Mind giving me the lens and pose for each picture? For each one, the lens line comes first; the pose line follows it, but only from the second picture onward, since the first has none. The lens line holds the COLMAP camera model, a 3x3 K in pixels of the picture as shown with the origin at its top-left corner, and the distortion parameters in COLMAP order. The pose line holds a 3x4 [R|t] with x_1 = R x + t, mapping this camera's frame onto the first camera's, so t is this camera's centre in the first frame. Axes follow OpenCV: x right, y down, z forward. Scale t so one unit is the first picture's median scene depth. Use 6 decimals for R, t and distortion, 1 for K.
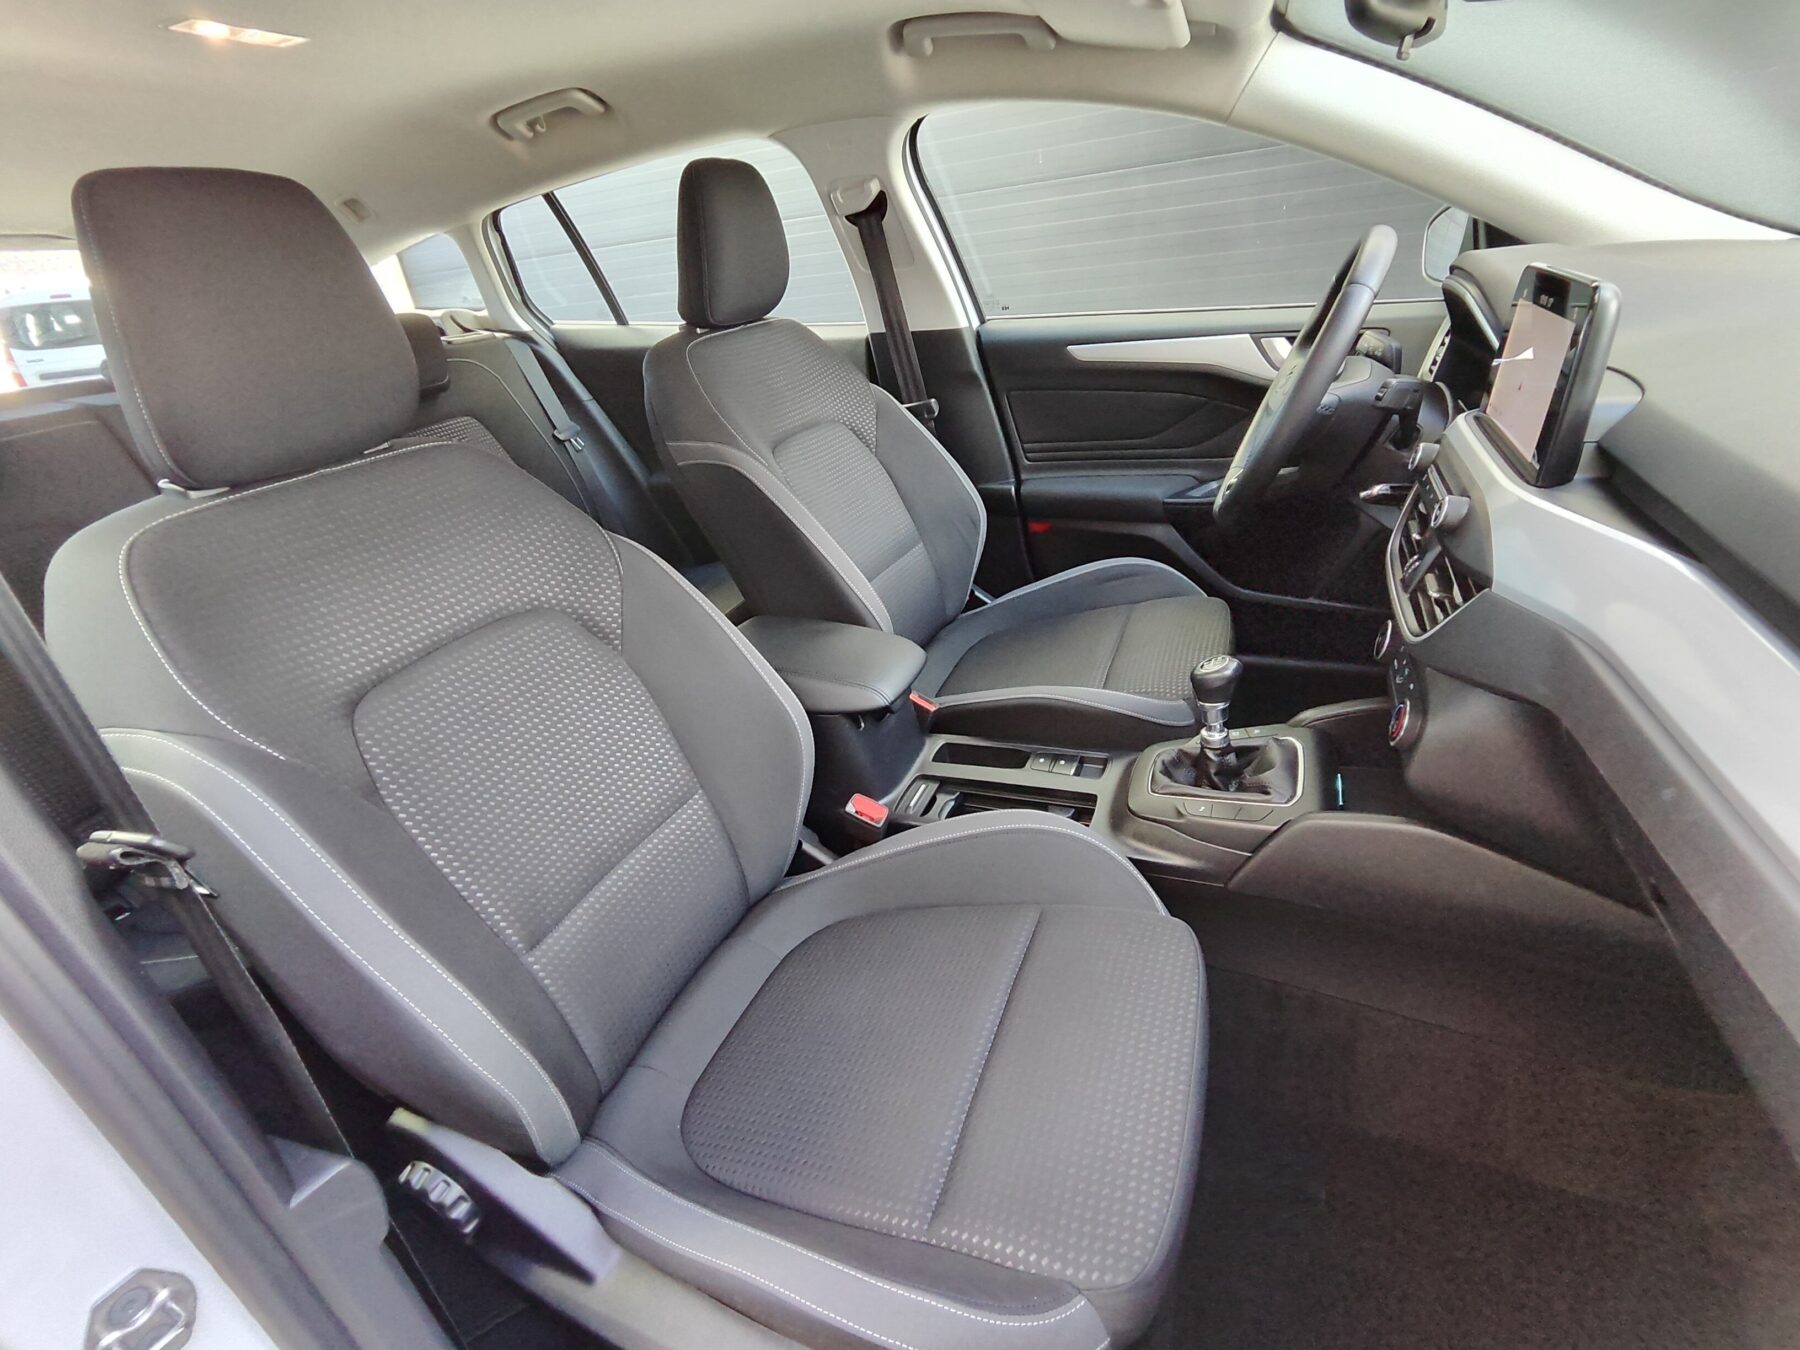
lens RADIAL K [[808.8, 0, 900.0], [0, 808.8, 675.0], [0, 0, 1]] dist [-0.020448, 0.000107]
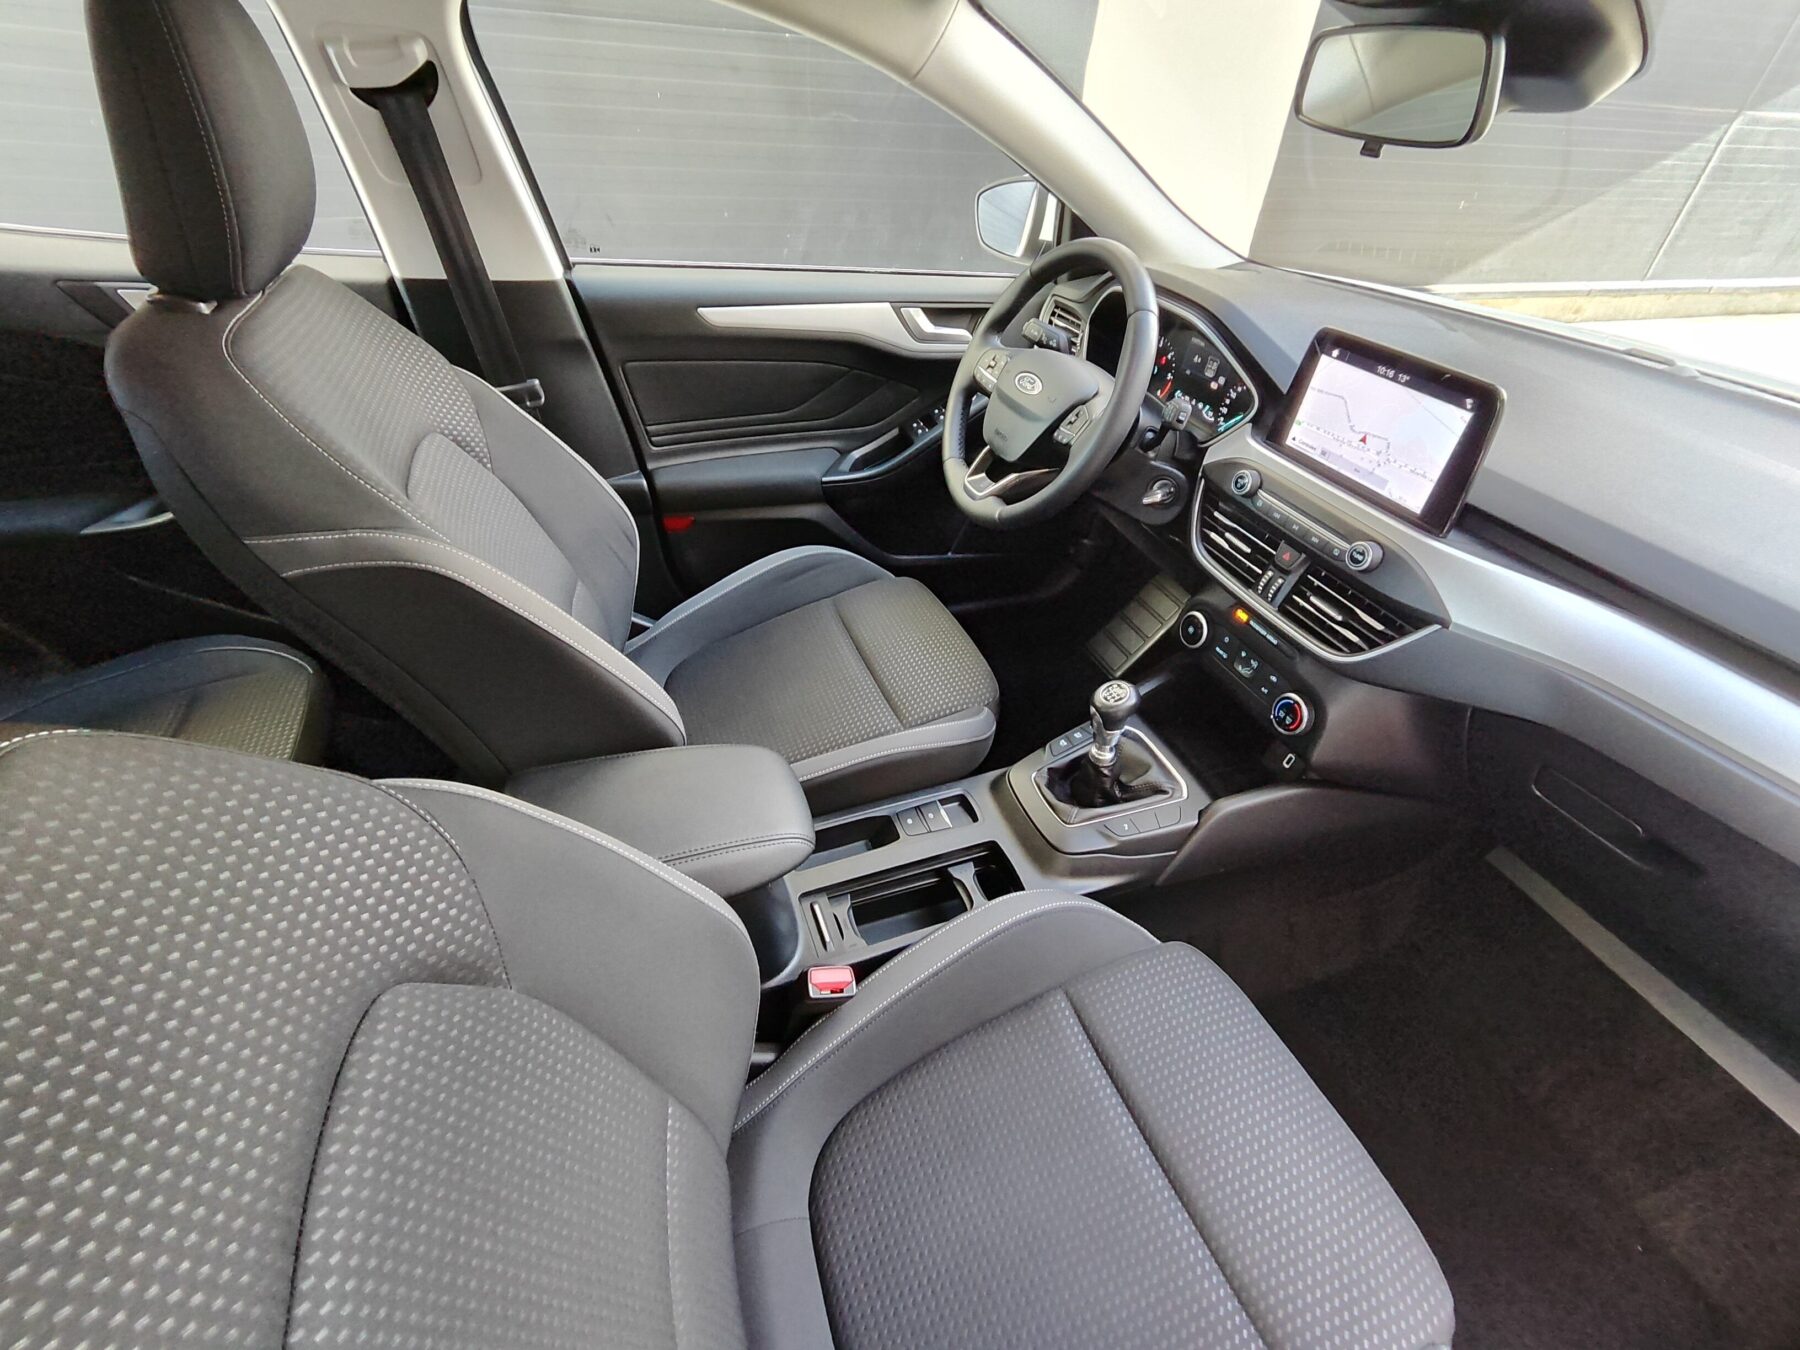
lens RADIAL K [[808.8, 0, 900.0], [0, 808.8, 675.0], [0, 0, 1]] dist [-0.020448, 0.000107]
pose [[0.701419, -0.288691, 0.651667, -0.287101], [0.193737, 0.957099, 0.215470, -0.189593], [-0.685914, -0.024883, 0.727257, 0.262533]]
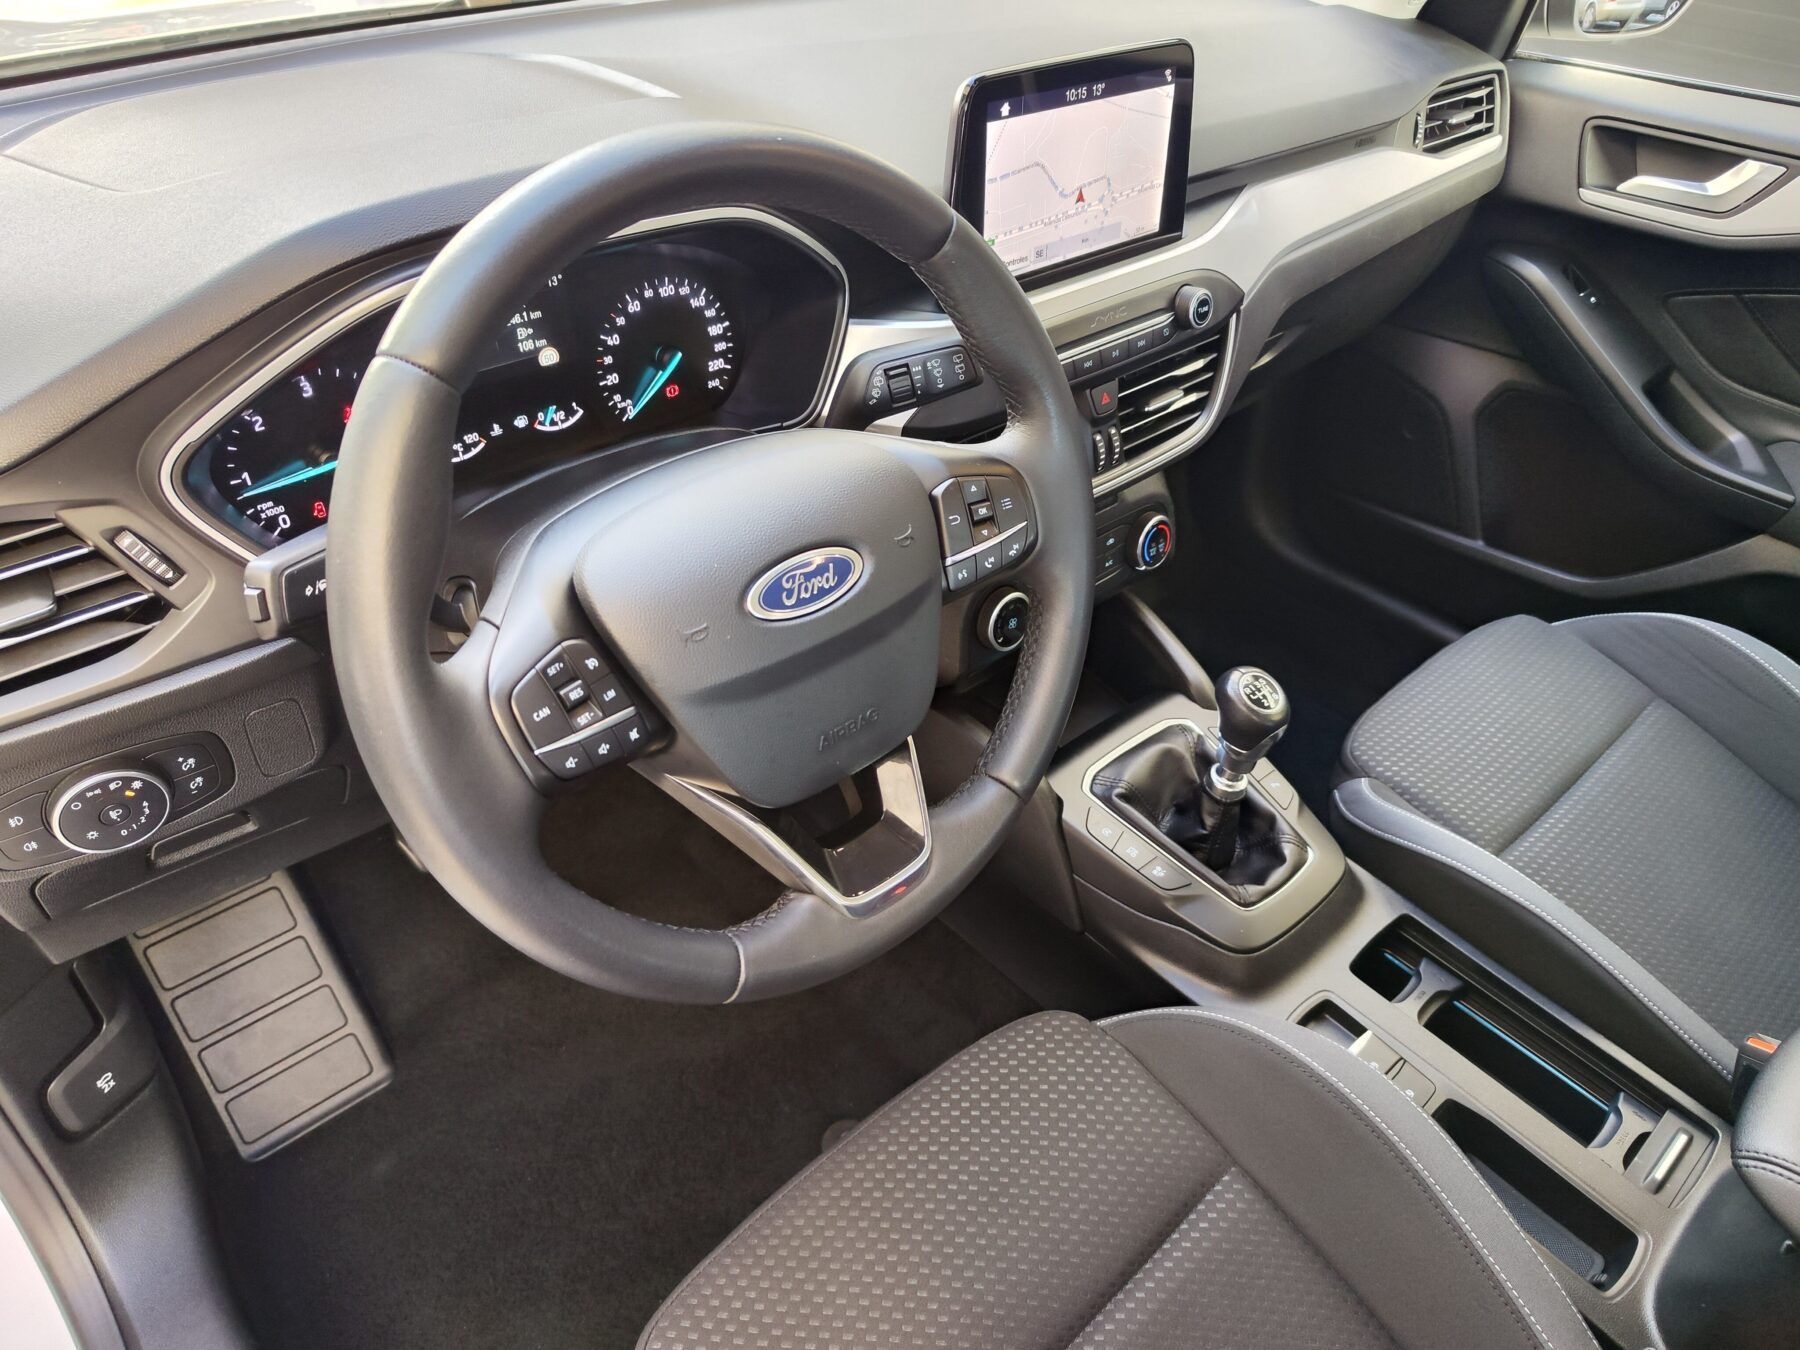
lens RADIAL K [[1226.9, 0, 900.0], [0, 1226.9, 675.0], [0, 0, 1]] dist [0.001464, 0.003870]
pose [[-0.917787, -0.178539, 0.354669, 0.188857], [0.236575, 0.471499, 0.849542, -0.560122], [-0.318902, 0.863605, -0.390498, 0.889356]]
